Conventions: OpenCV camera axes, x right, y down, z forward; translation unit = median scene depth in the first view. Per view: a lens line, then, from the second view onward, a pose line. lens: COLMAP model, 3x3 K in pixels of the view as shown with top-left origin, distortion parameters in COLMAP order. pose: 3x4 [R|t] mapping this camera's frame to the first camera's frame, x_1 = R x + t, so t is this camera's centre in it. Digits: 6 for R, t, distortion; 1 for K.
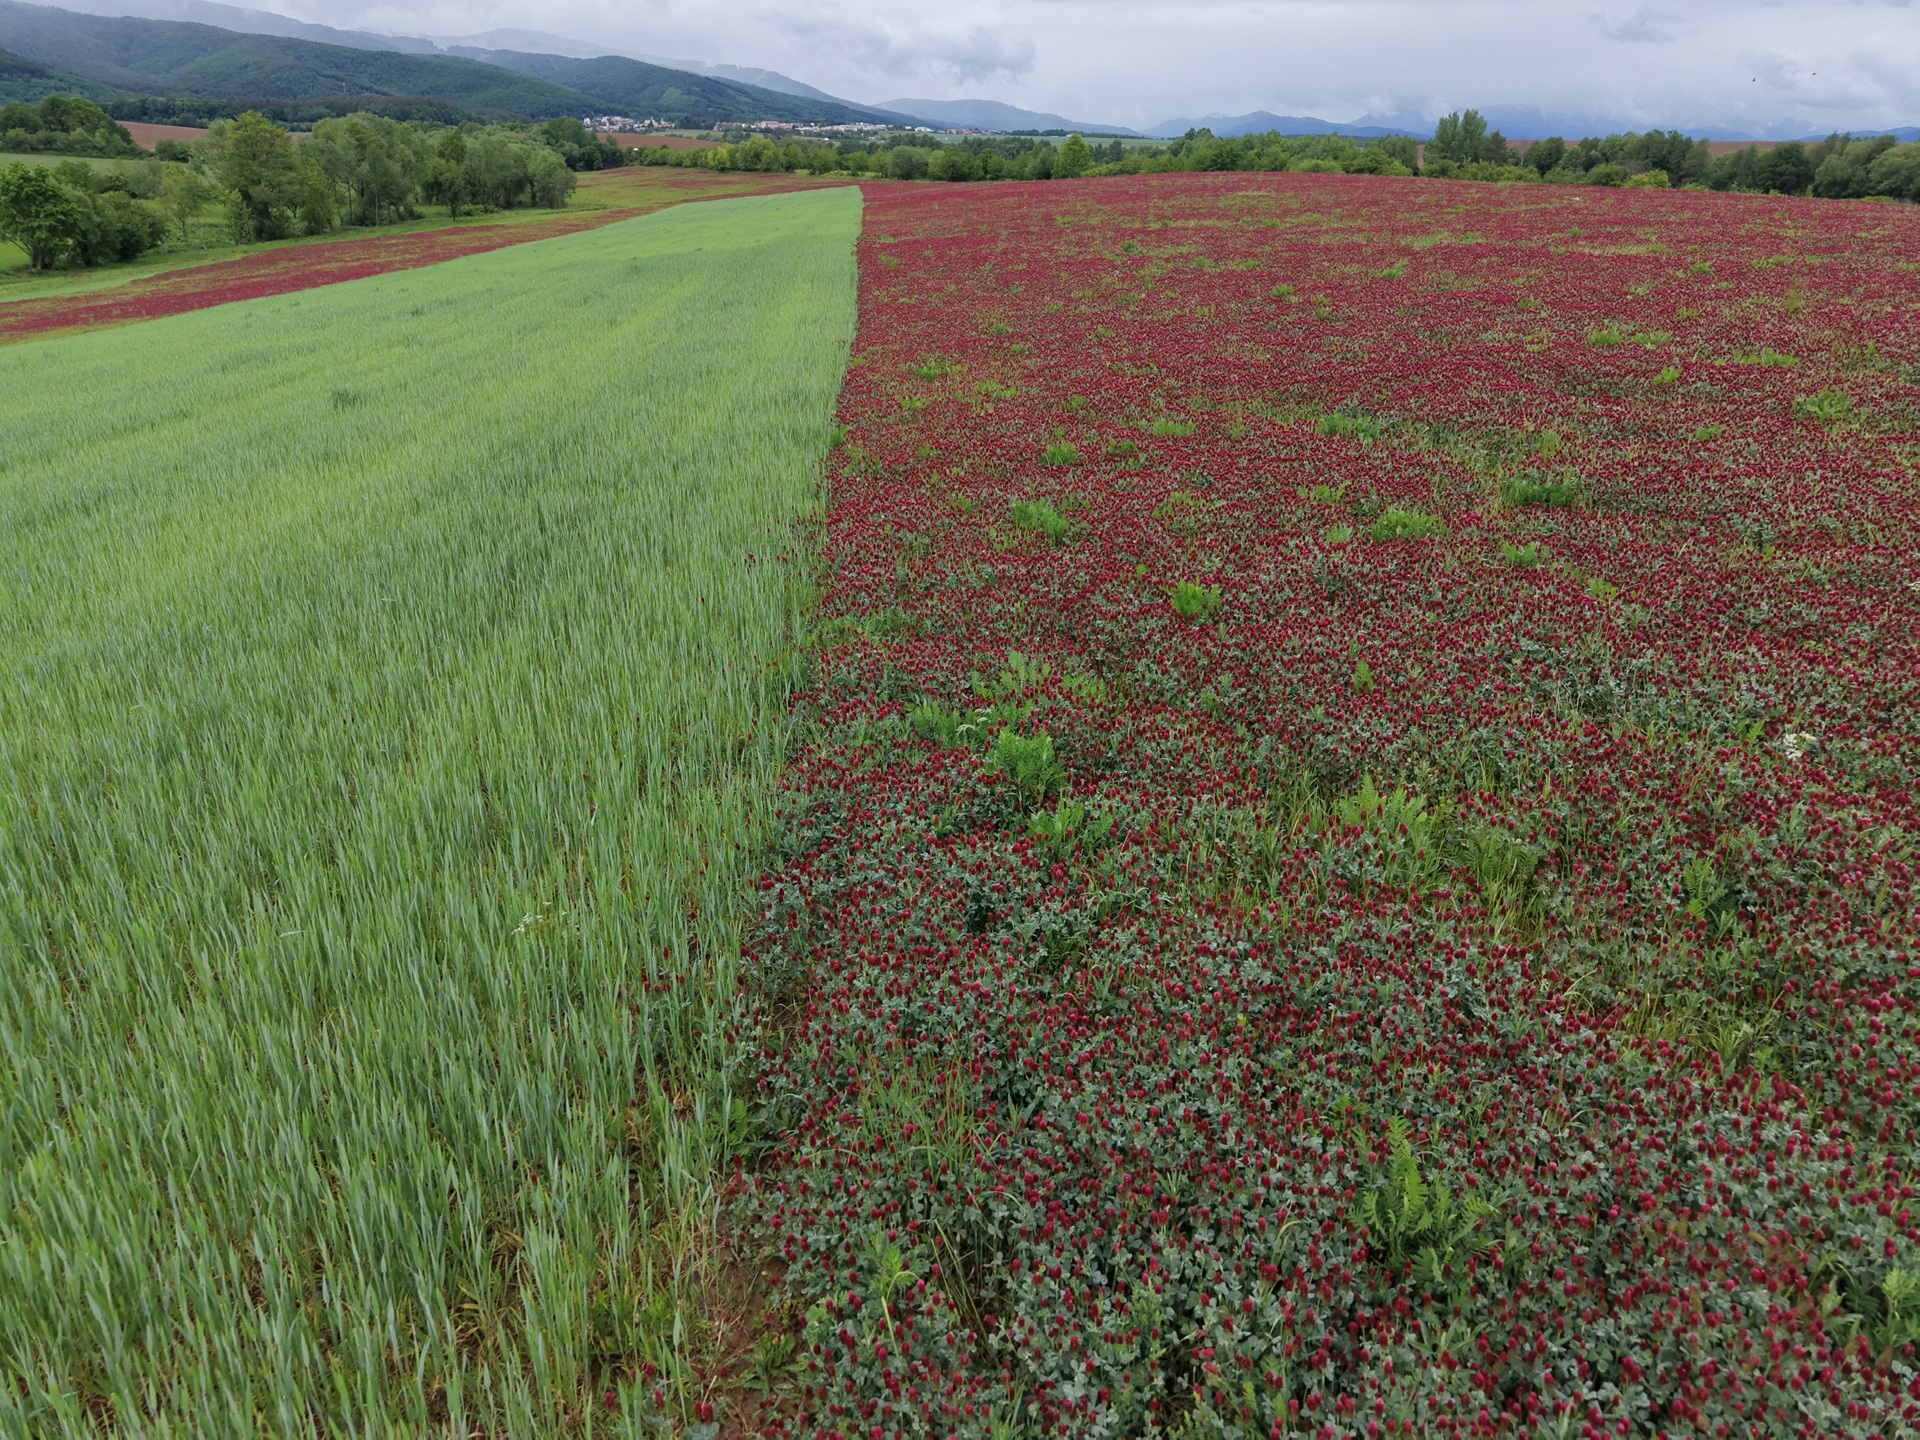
lens RADIAL K [[1281.0, 0, 958.1], [0, 1281.0, 719.9], [0, 0, 1]] dist [0.017057, -0.016630]
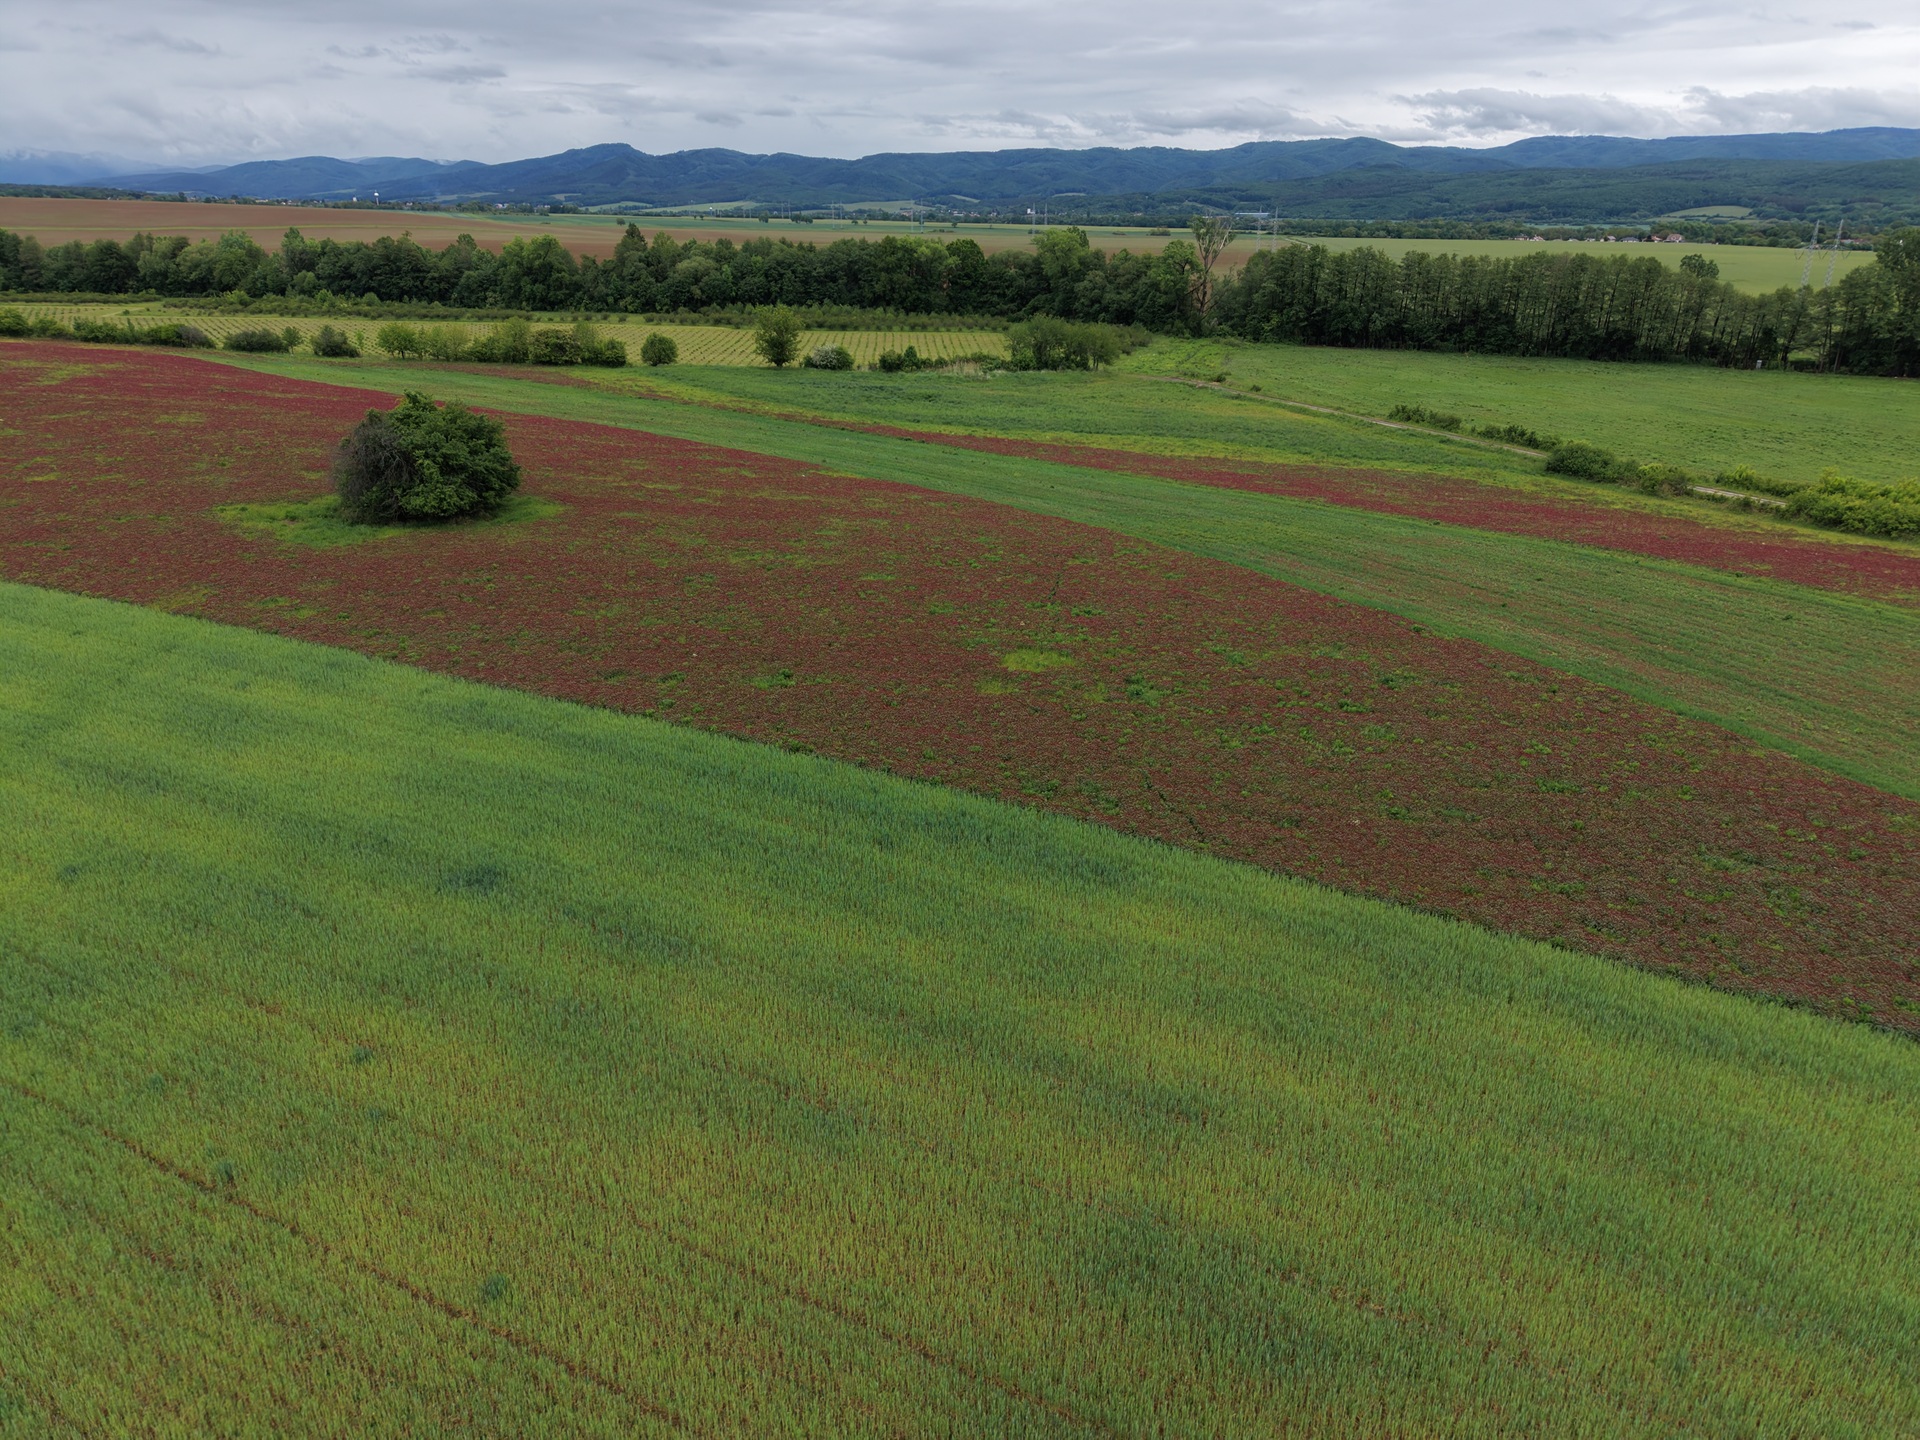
lens RADIAL K [[1281.0, 0, 958.1], [0, 1281.0, 719.9], [0, 0, 1]] dist [0.017057, -0.016630]
pose [[0.473253, -0.323773, 0.819270, -0.081829], [0.340988, 0.924839, 0.168521, 0.028709], [-0.812255, 0.199608, 0.548086, -0.163871]]
